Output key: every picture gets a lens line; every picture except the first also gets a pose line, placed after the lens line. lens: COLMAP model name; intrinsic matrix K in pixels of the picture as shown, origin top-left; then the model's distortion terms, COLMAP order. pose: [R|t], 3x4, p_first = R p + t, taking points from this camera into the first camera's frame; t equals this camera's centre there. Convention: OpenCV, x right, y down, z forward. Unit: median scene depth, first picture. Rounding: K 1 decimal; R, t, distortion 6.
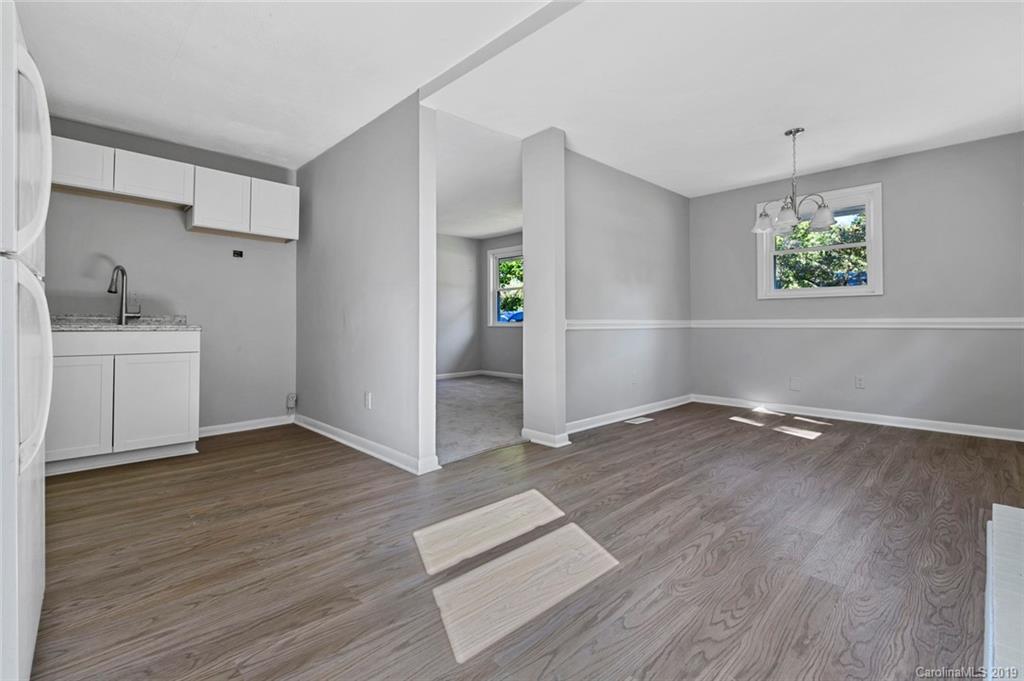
lens RADIAL K [[455.0, 0, 513.4], [0, 455.0, 332.6], [0, 0, 1]] dist [0.000387, -0.001308]
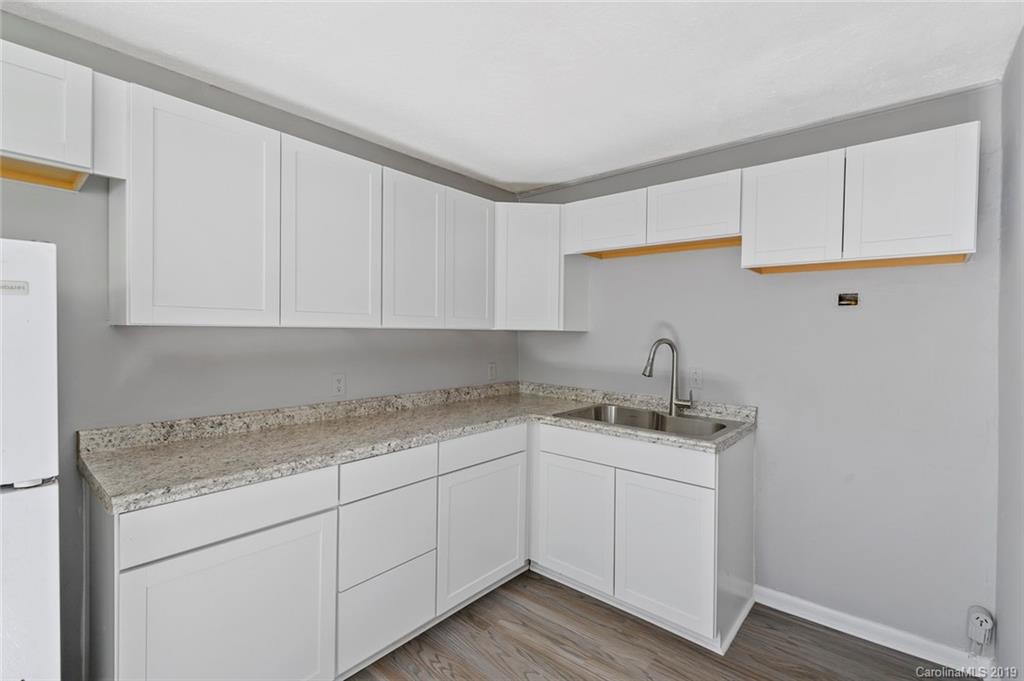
lens RADIAL K [[455.0, 0, 513.4], [0, 455.0, 332.6], [0, 0, 1]] dist [0.000387, -0.001308]
pose [[0.084368, 0.002940, -0.996430, -0.128253], [-0.028228, 0.999601, 0.000559, -0.142051], [0.996035, 0.028080, 0.084418, 0.651725]]
